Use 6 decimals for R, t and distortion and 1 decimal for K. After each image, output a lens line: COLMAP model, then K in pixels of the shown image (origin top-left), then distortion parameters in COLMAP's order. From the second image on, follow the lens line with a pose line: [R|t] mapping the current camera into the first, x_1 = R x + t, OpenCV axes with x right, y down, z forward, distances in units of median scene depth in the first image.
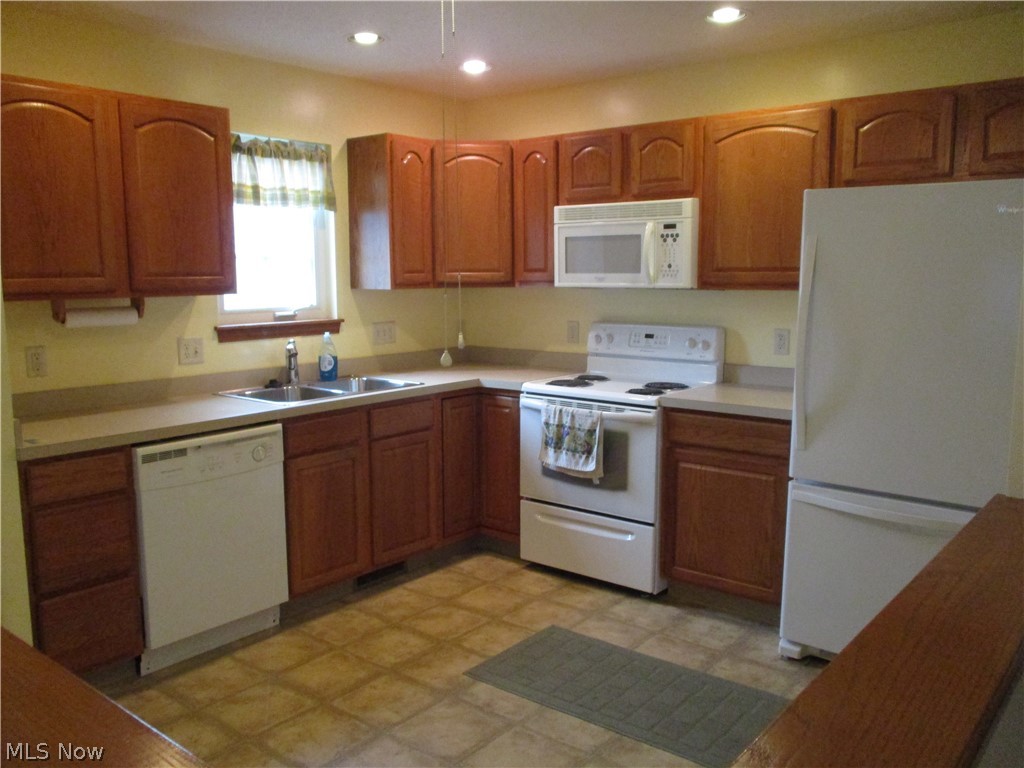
lens RADIAL K [[861.8, 0, 512.0], [0, 861.8, 384.0], [0, 0, 1]] dist [-0.004847, 0.004100]
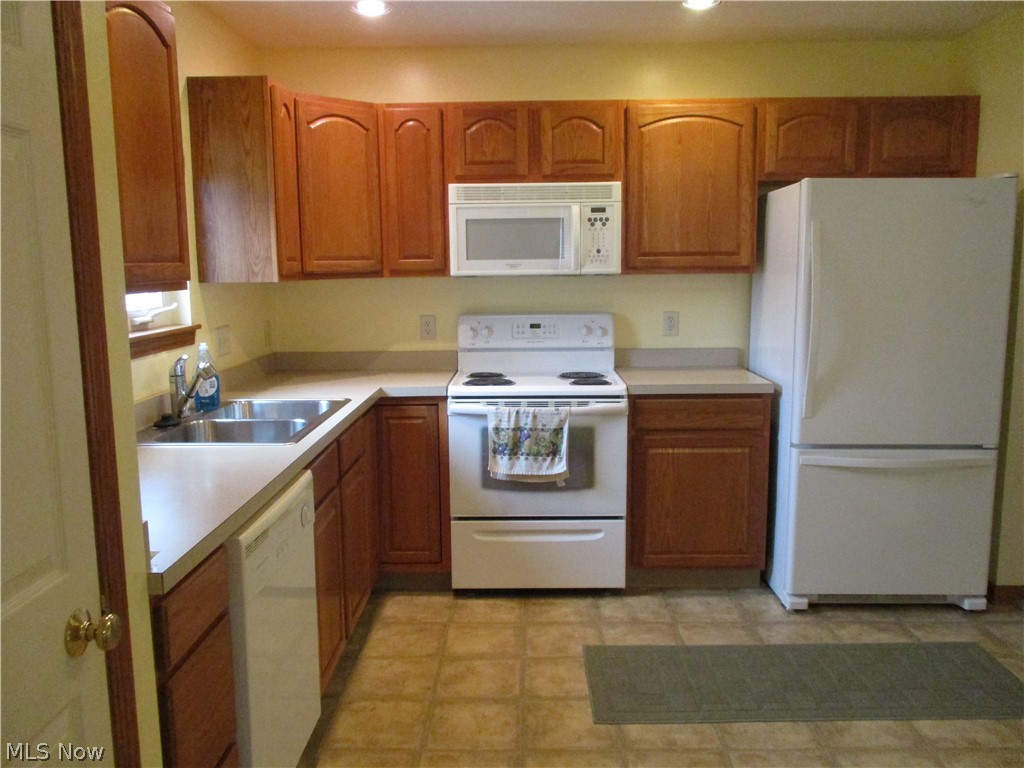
lens RADIAL K [[861.8, 0, 512.0], [0, 861.8, 384.0], [0, 0, 1]] dist [-0.004847, 0.004100]
pose [[0.784578, -0.091908, 0.613181, -0.501183], [0.090542, 0.995335, 0.033338, -0.028973], [-0.613384, 0.029363, 0.789239, 0.297837]]
